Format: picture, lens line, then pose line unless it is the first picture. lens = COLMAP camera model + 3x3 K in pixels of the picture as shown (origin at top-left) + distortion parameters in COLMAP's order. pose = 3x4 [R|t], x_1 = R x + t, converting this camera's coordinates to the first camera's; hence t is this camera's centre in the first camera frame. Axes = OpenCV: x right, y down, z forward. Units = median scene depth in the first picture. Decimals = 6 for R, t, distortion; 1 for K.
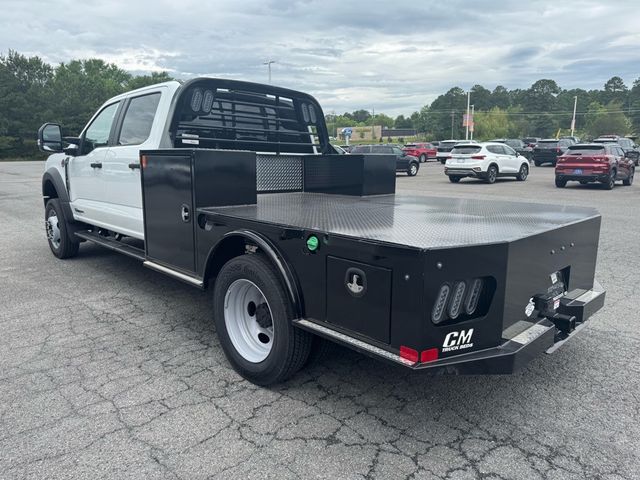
lens RADIAL K [[457.1, 0, 326.6], [0, 457.1, 240.6], [0, 0, 1]] dist [0.002763, -0.003796]
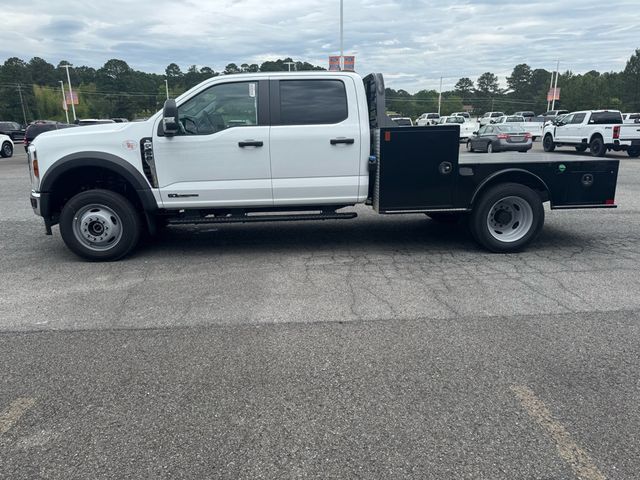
lens RADIAL K [[452.2, 0, 325.1], [0, 452.2, 237.1], [0, 0, 1]] dist [0.008047, -0.001245]
pose [[0.650738, -0.183910, 0.736694, -1.399297], [0.156929, 0.981852, 0.106494, -0.044687], [-0.742909, 0.046309, 0.667789, 0.236039]]
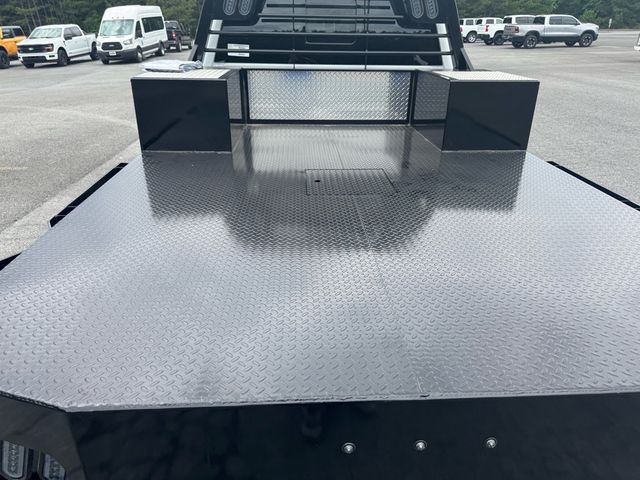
lens RADIAL K [[455.7, 0, 320.0], [0, 455.7, 240.0], [0, 0, 1]] dist [-0.009550, 0.005258]
pose [[0.743738, 0.280315, -0.606859, 0.398267], [-0.116298, 0.948245, 0.295476, -0.161297], [0.658277, -0.149180, 0.737846, 0.453784]]
